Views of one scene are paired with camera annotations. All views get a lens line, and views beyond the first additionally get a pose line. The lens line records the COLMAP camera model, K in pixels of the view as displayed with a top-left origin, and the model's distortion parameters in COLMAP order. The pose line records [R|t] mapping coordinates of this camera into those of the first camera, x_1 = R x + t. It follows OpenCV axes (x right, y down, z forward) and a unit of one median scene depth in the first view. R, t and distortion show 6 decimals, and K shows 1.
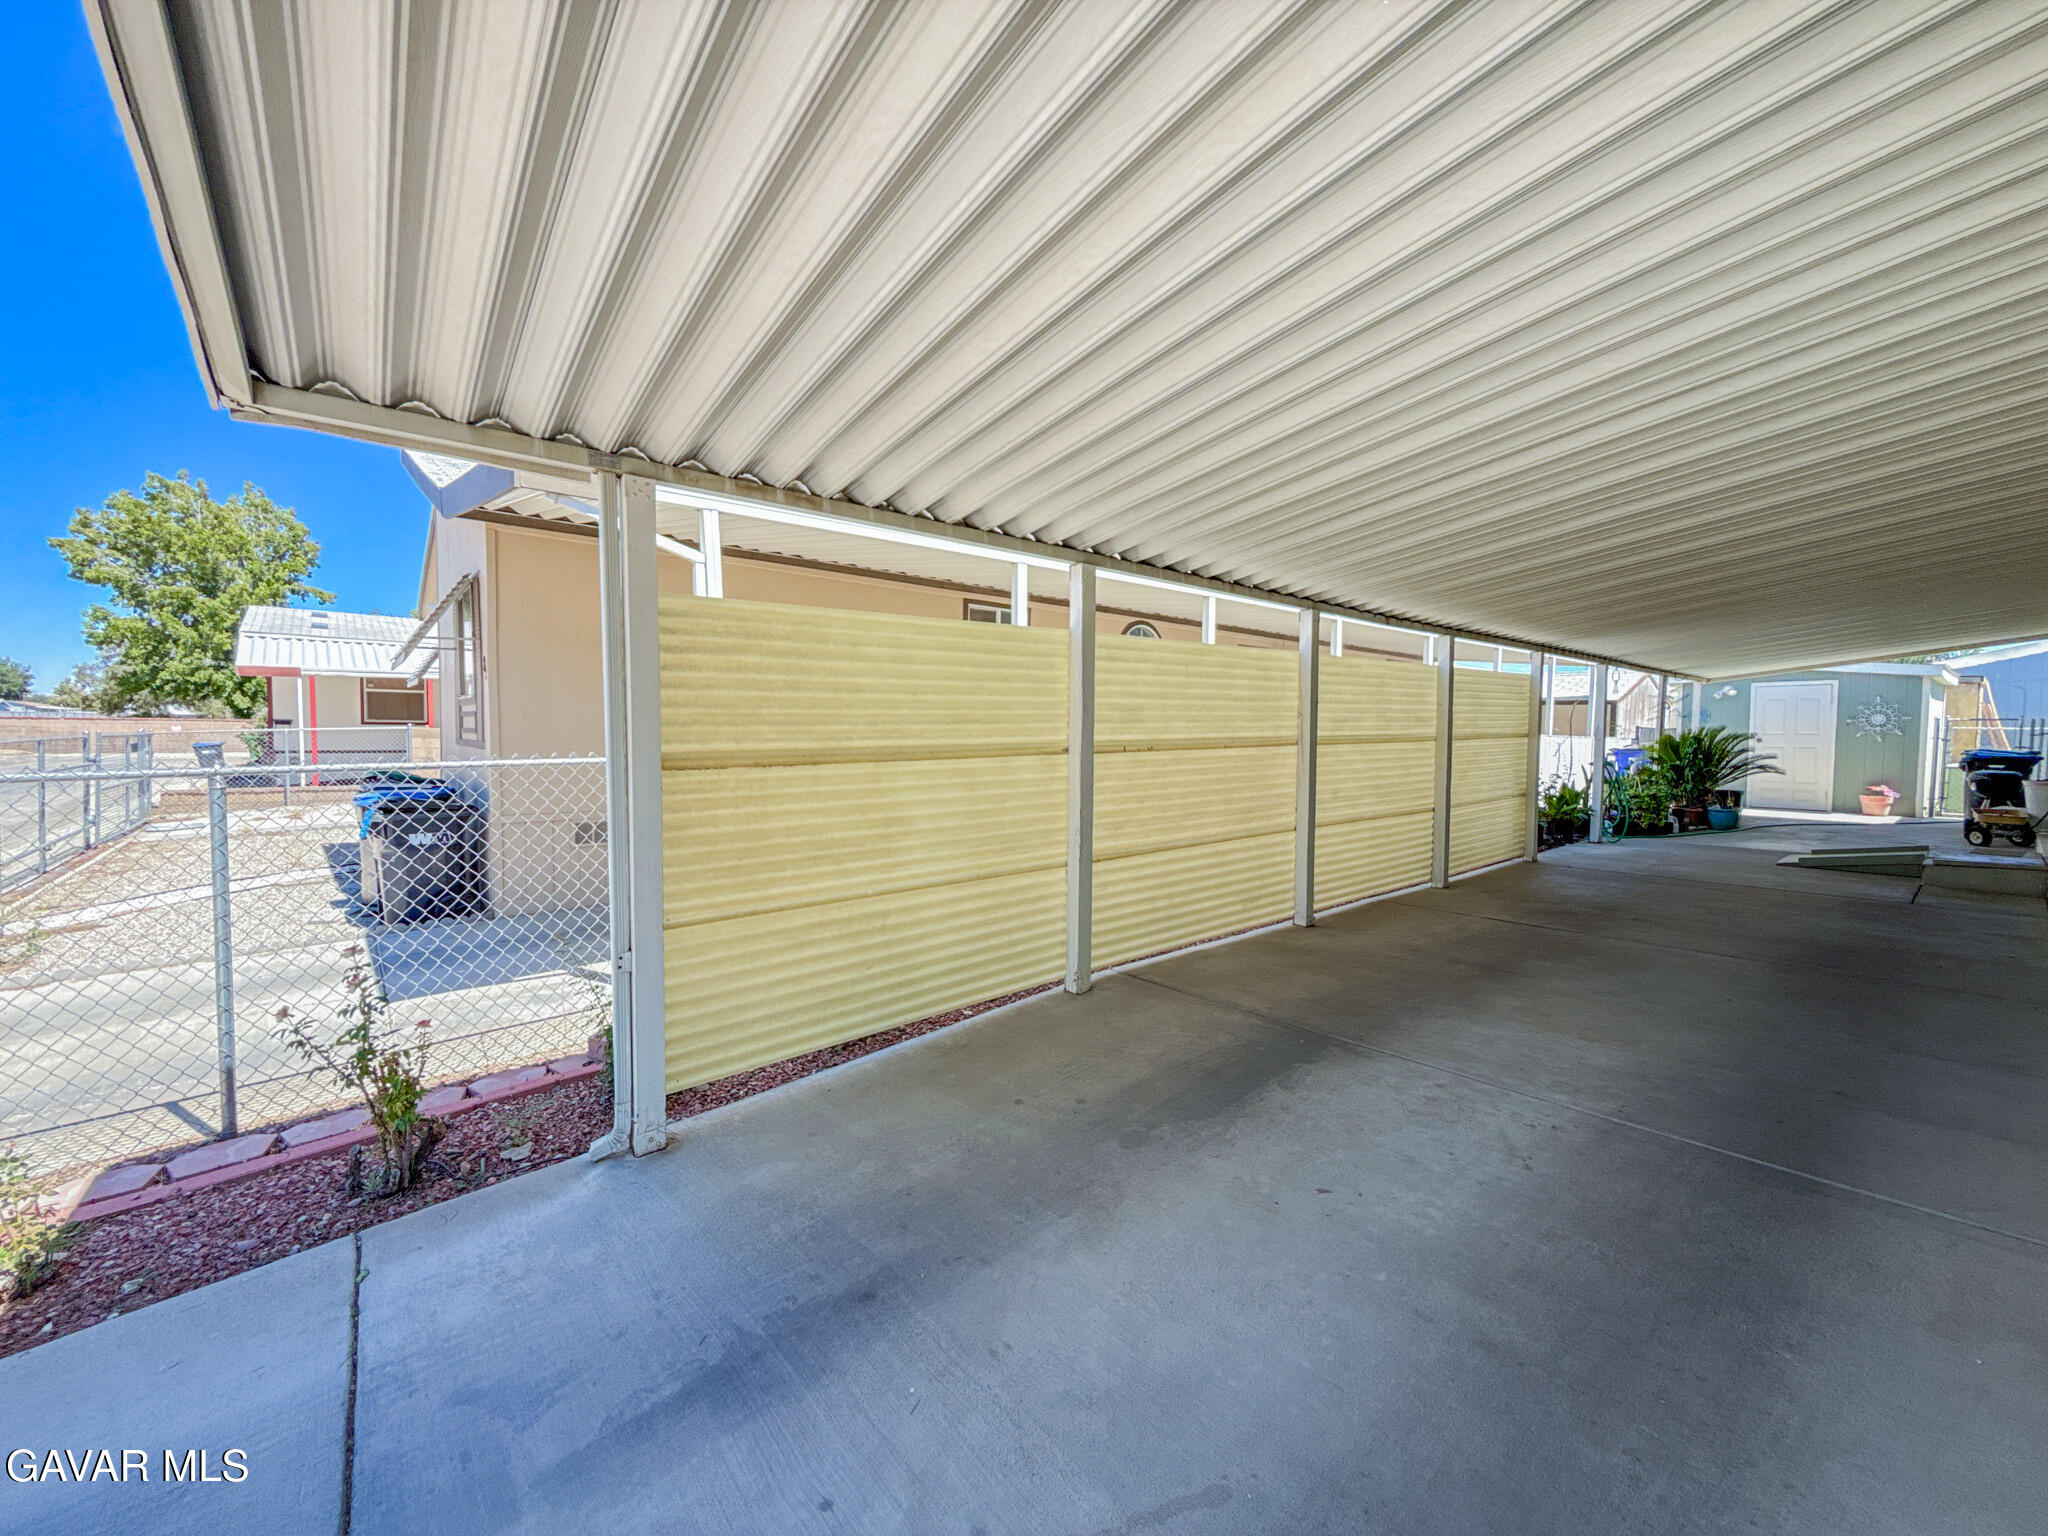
lens RADIAL K [[823.1, 0, 1018.4], [0, 823.1, 769.3], [0, 0, 1]] dist [0.000510, 0.000573]
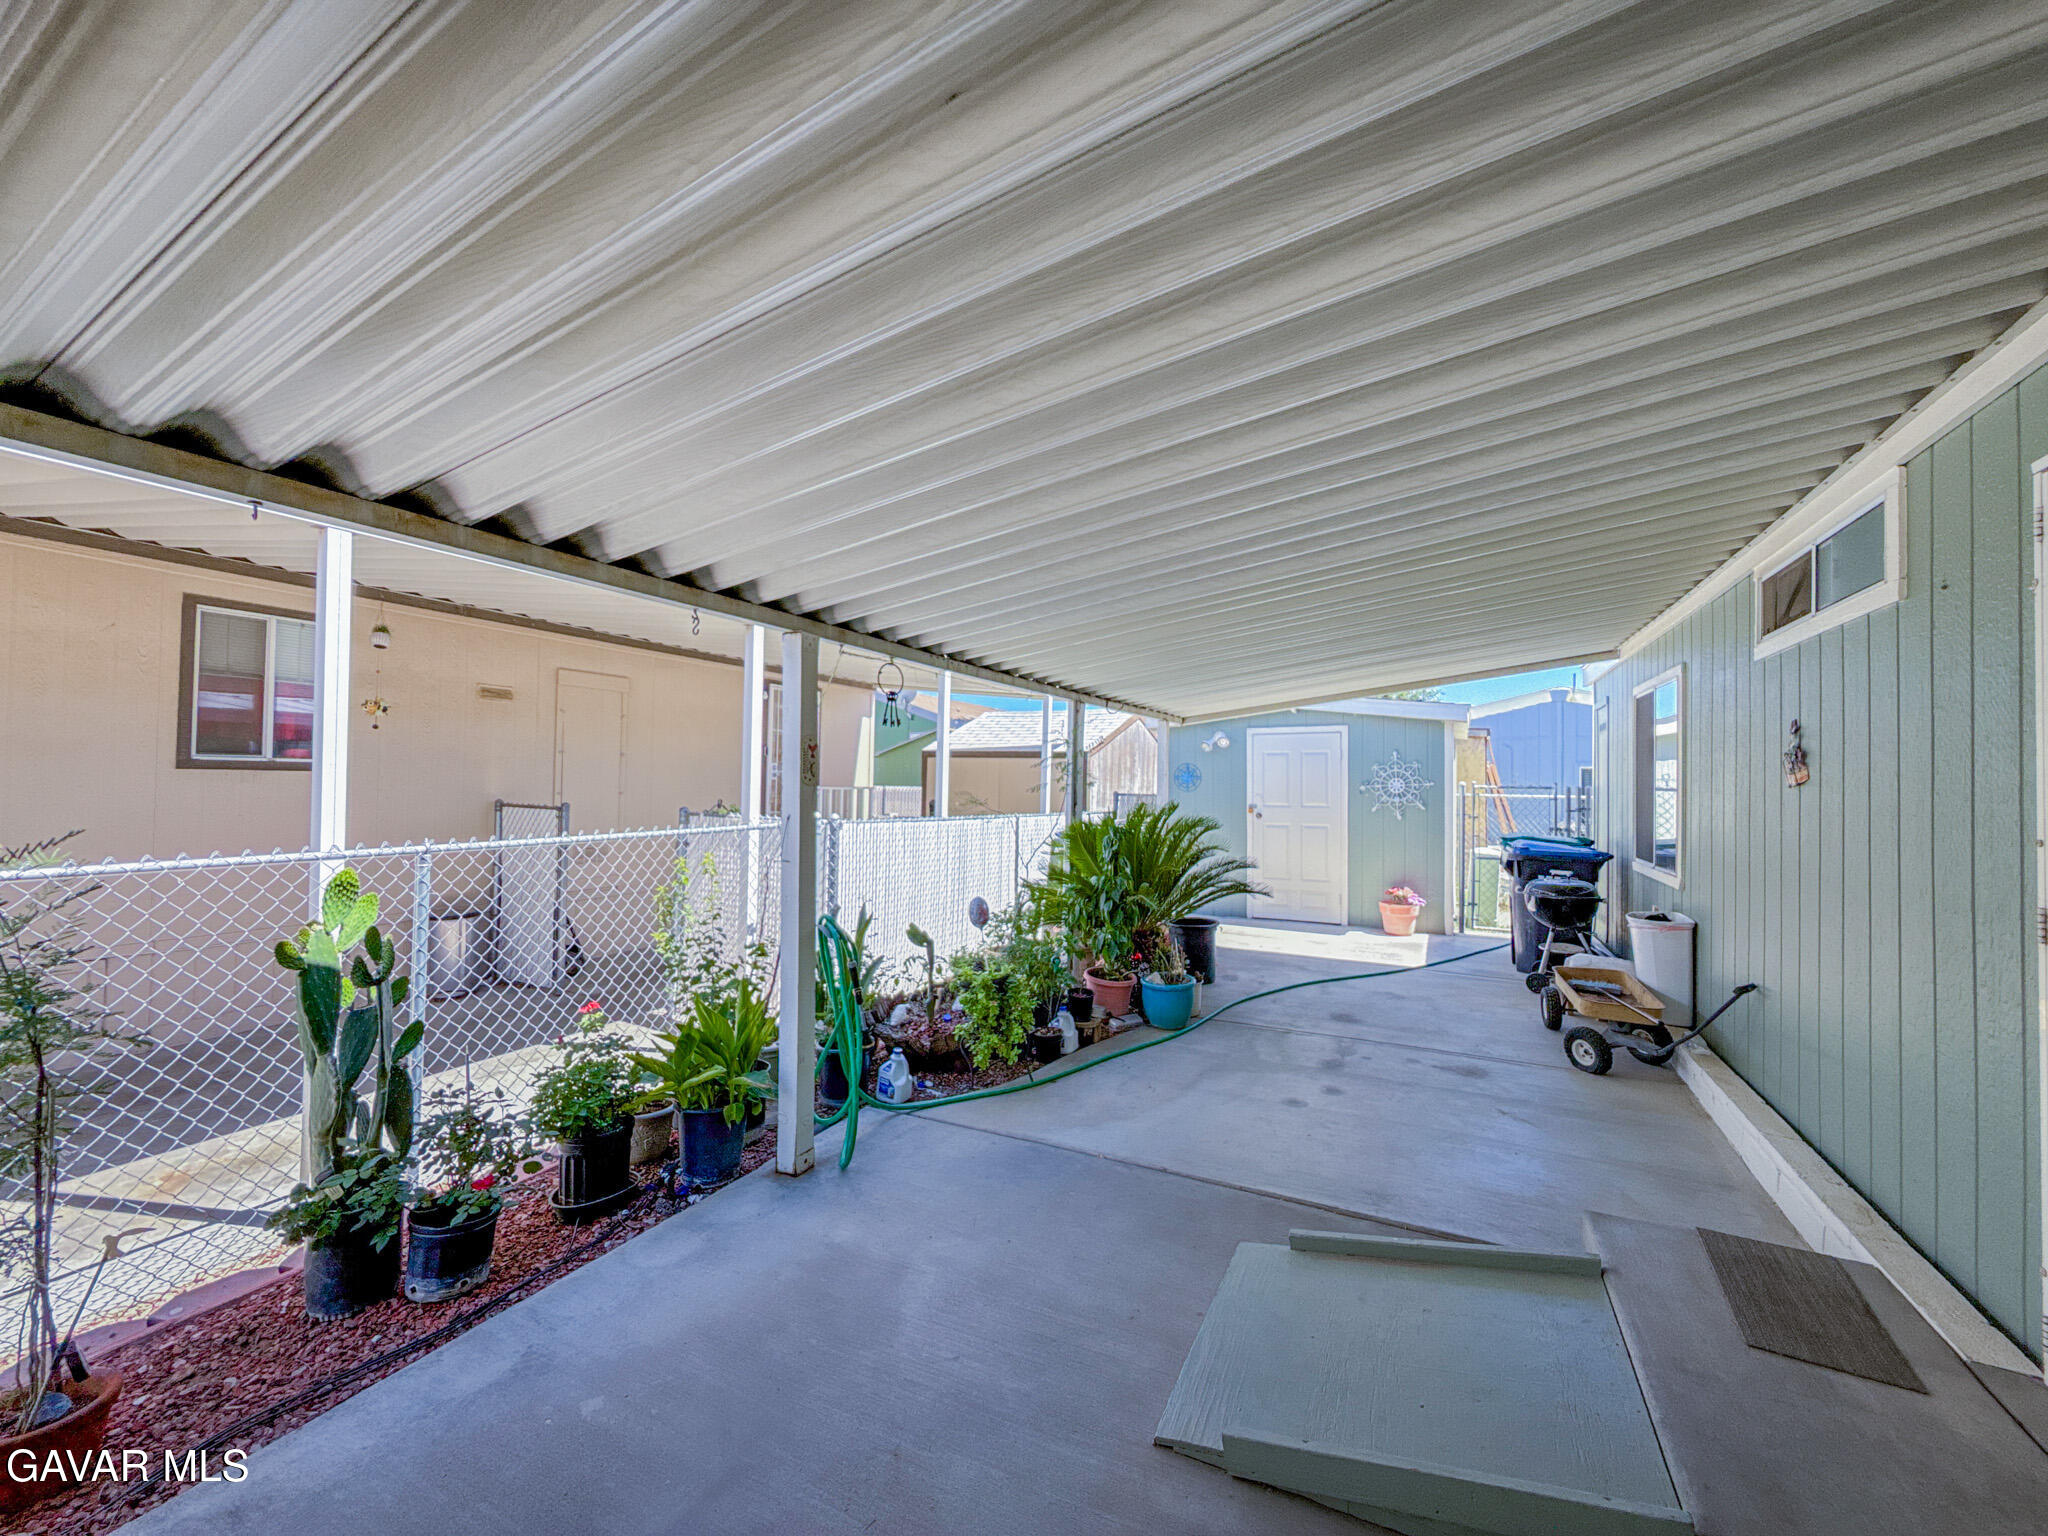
lens RADIAL K [[823.1, 0, 1022.7], [0, 823.1, 774.4], [0, 0, 1]] dist [0.000510, 0.000573]
pose [[0.921883, 0.002684, 0.387460, 0.521766], [0.020348, 0.998261, -0.055330, -0.039777], [-0.386935, 0.058892, 0.920225, 0.517769]]
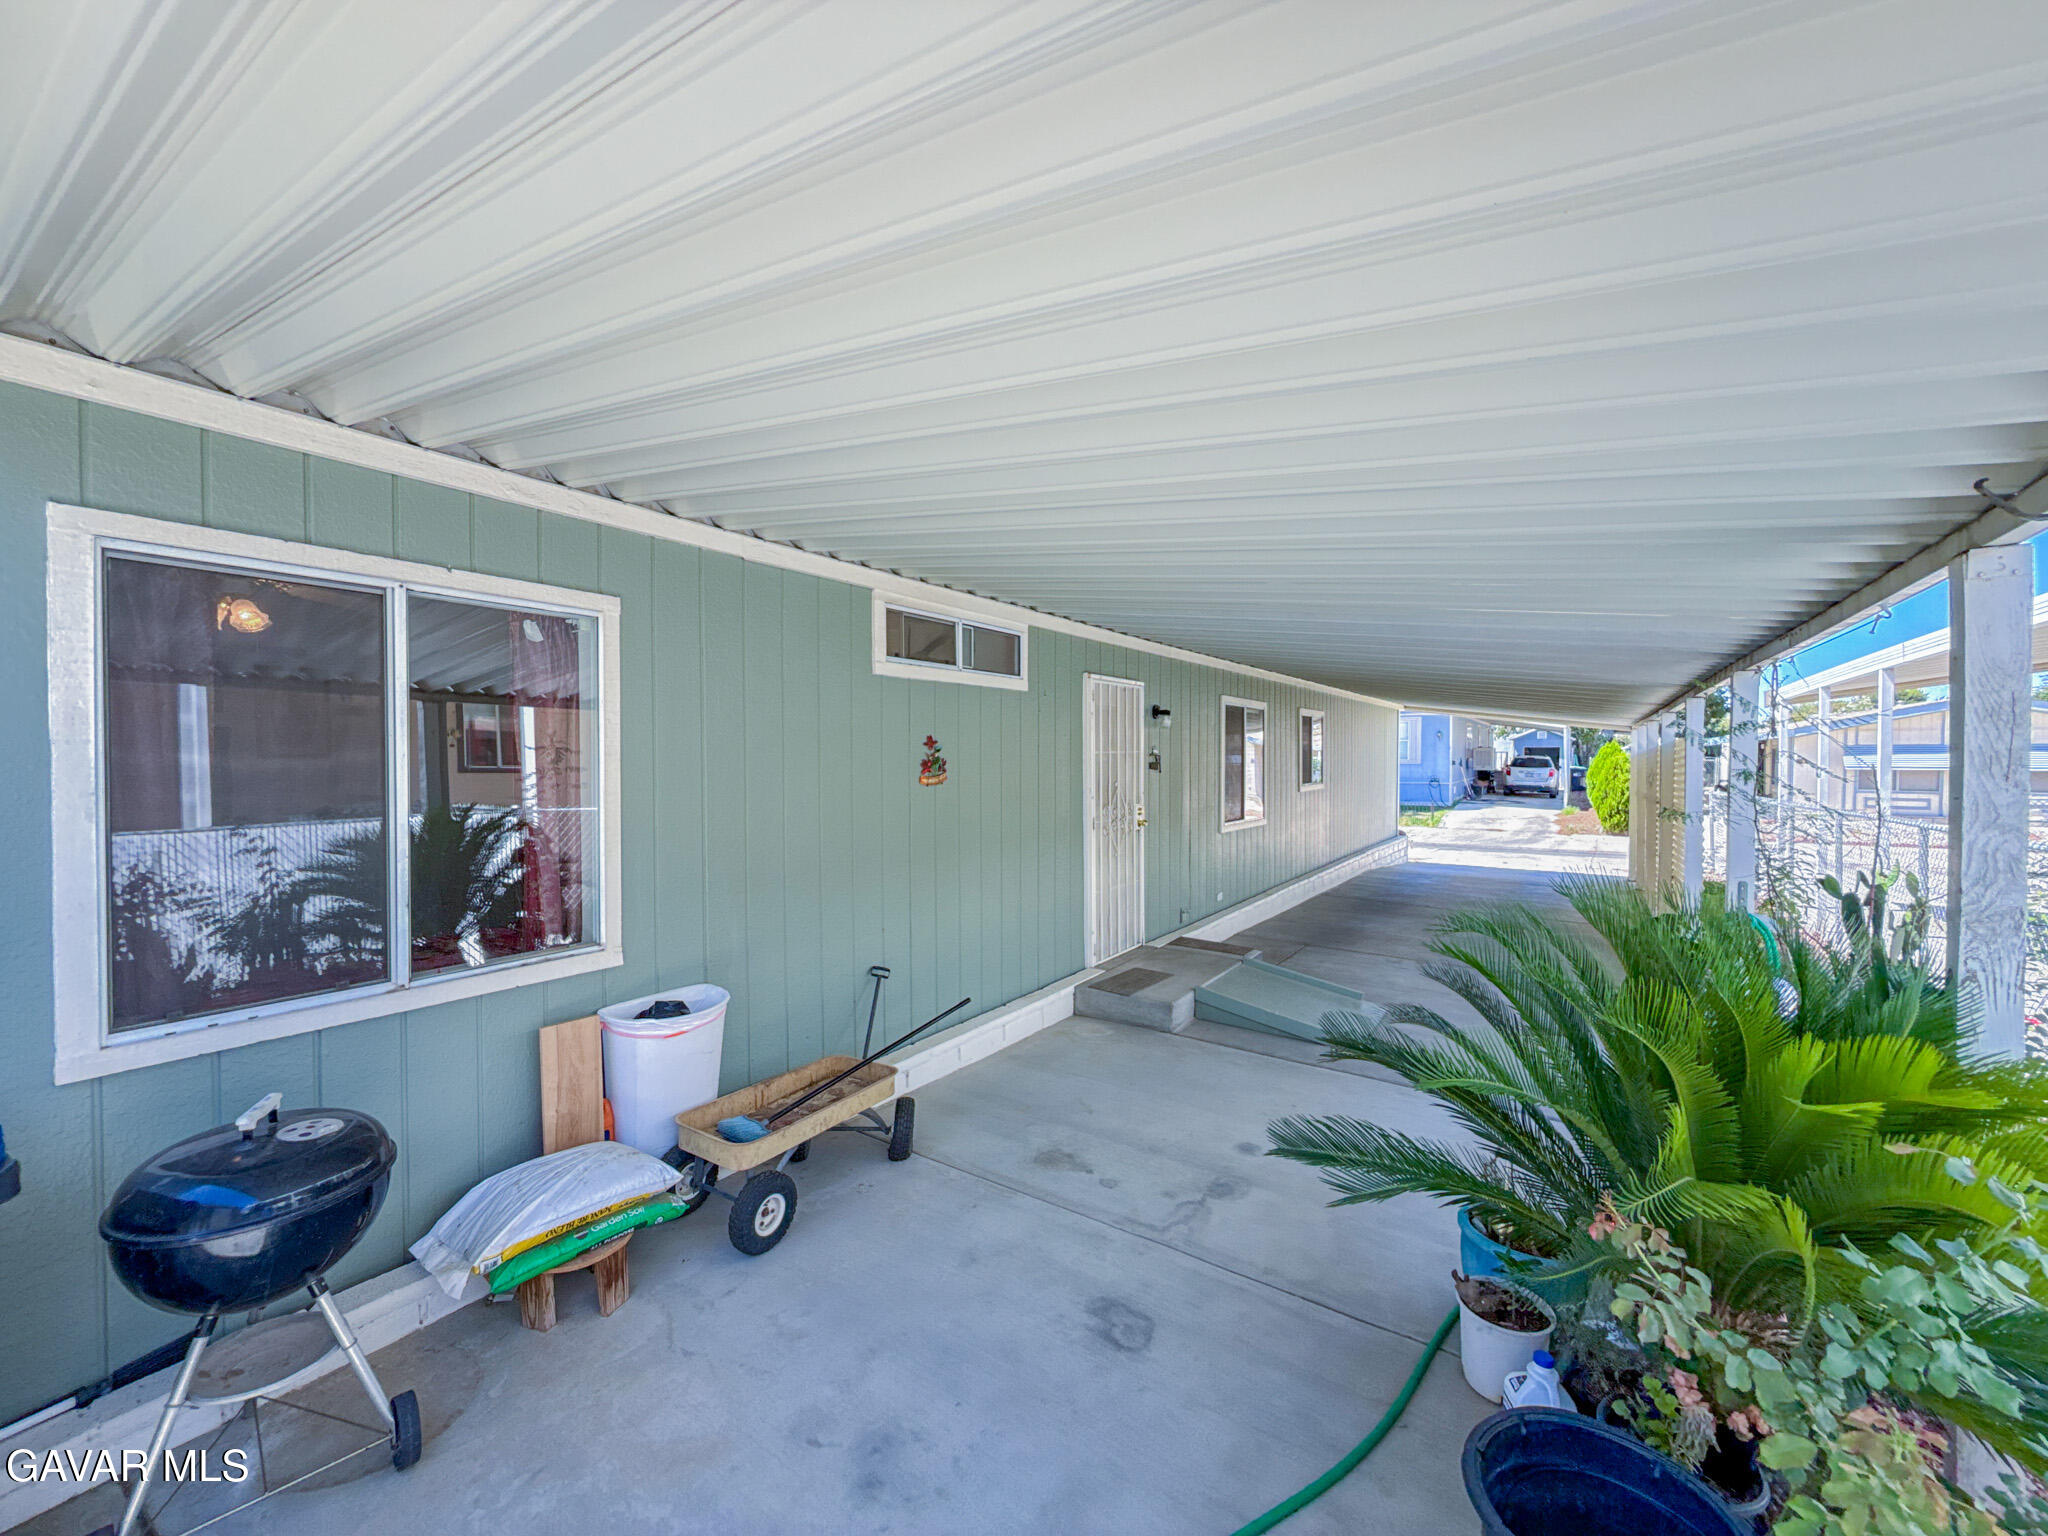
lens RADIAL K [[823.1, 0, 1019.0], [0, 823.1, 768.2], [0, 0, 1]] dist [0.000510, 0.000573]
pose [[-0.964322, -0.003658, -0.264706, 0.923131], [-0.020628, 0.997903, 0.061355, -0.076871], [0.263927, 0.064627, -0.962375, 1.033691]]
